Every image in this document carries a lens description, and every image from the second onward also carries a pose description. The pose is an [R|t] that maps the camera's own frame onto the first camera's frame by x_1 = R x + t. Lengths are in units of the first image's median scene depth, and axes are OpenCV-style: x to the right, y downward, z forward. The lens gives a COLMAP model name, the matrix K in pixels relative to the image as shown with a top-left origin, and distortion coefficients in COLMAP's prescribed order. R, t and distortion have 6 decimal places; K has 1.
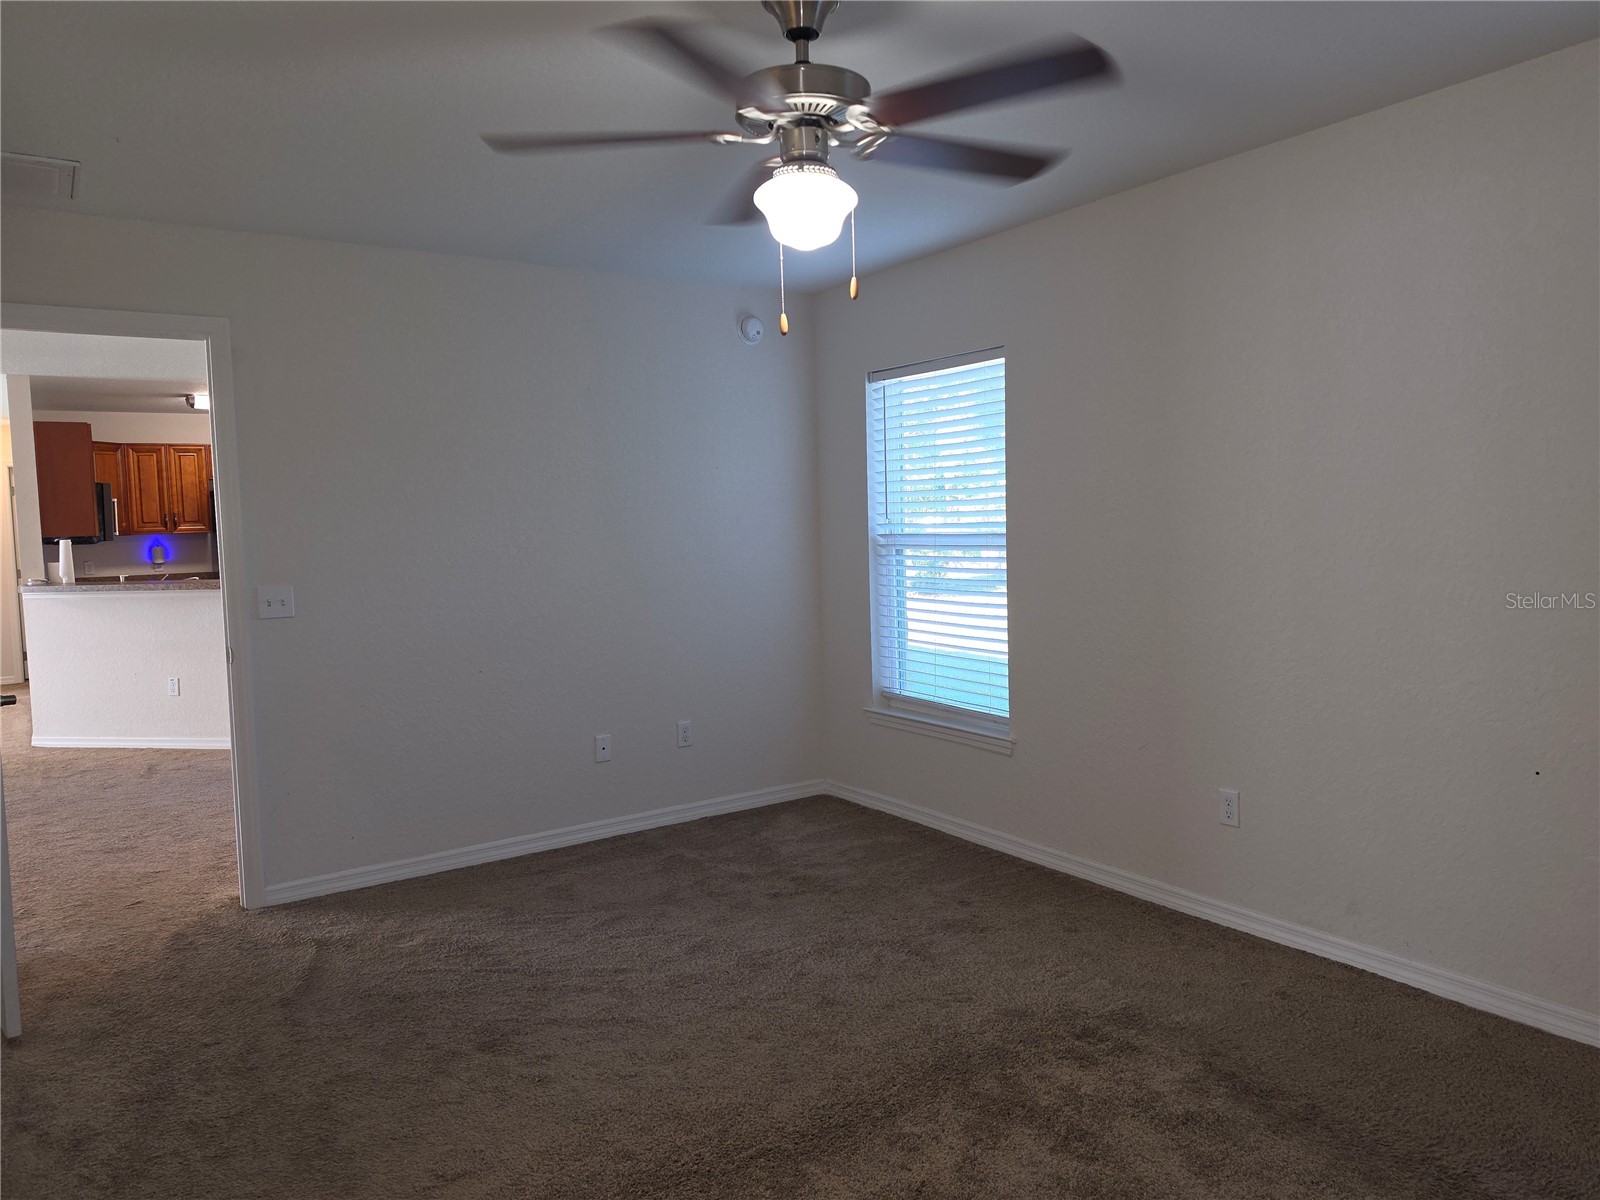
lens RADIAL K [[1096.4, 0, 812.8], [0, 1096.4, 592.6], [0, 0, 1]] dist [0.056899, -0.066821]
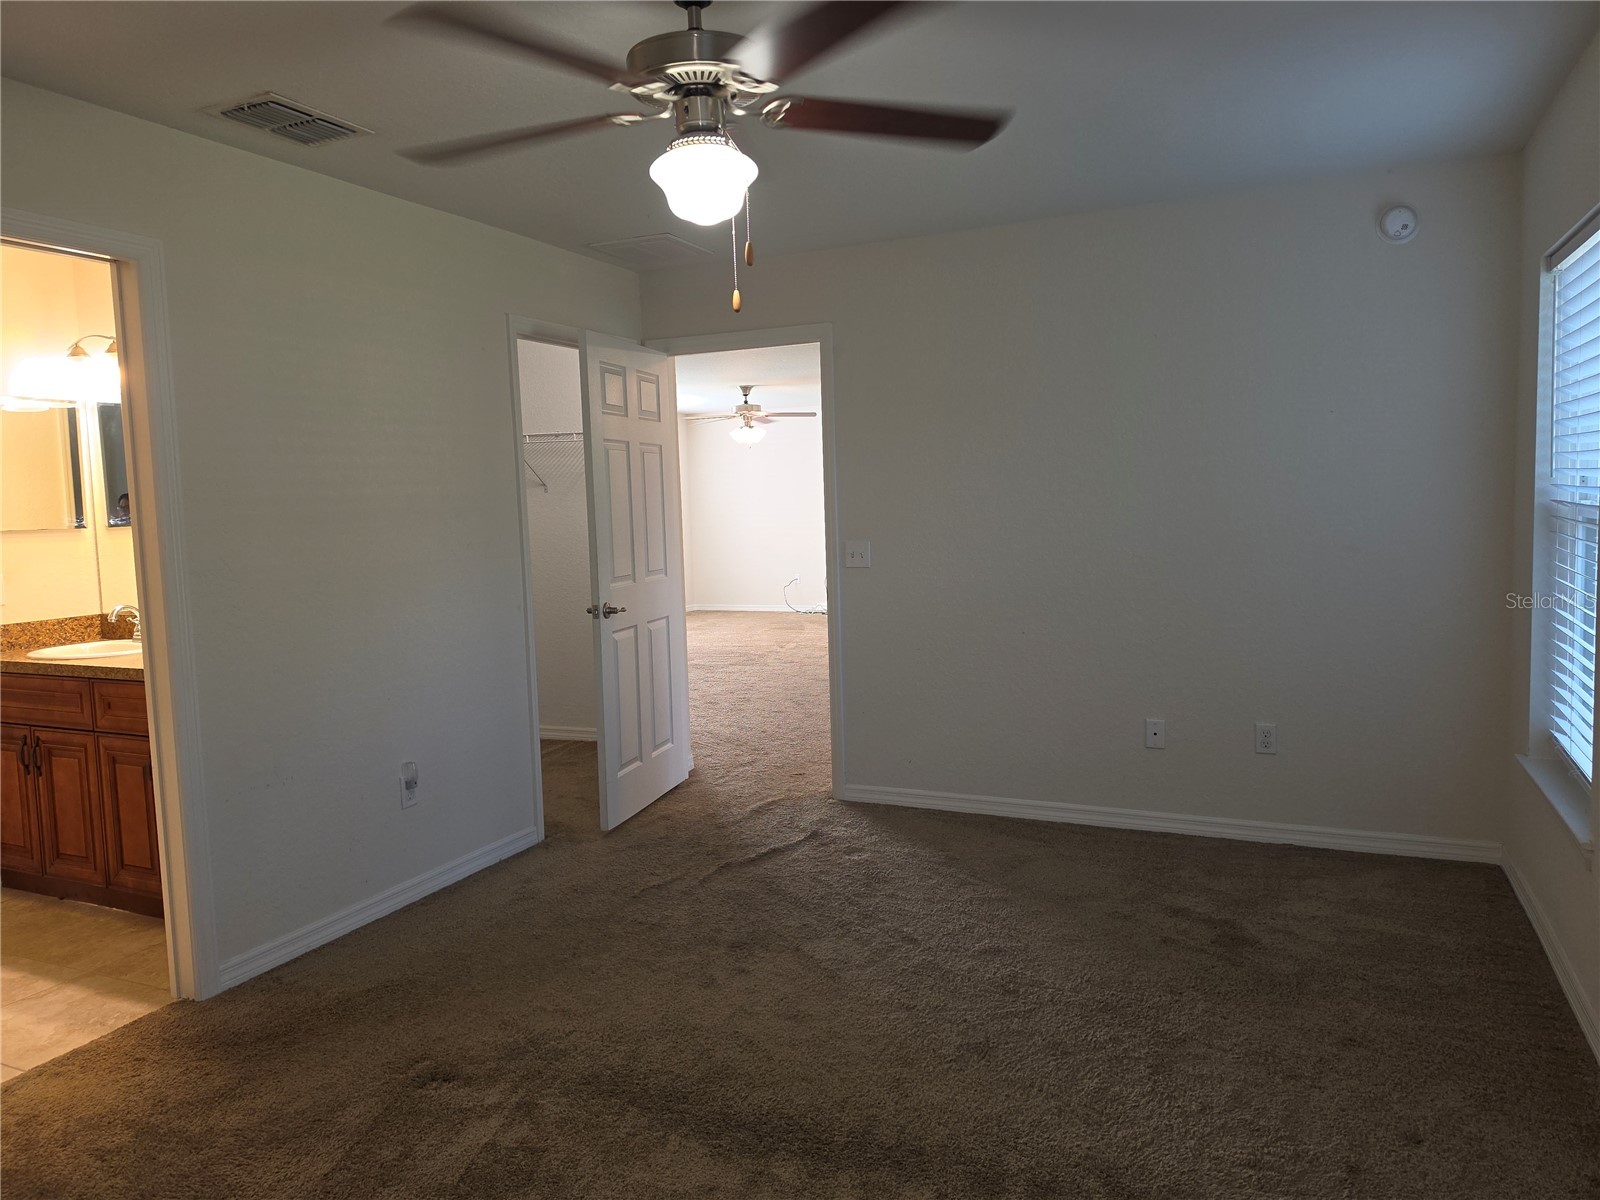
lens RADIAL K [[1096.4, 0, 800.9], [0, 1096.4, 589.0], [0, 0, 1]] dist [0.056899, -0.066821]
pose [[0.510118, 0.083443, -0.856047, 0.487427], [-0.039338, 0.996505, 0.073693, -0.037897], [0.859204, -0.003917, 0.511618, 0.318101]]
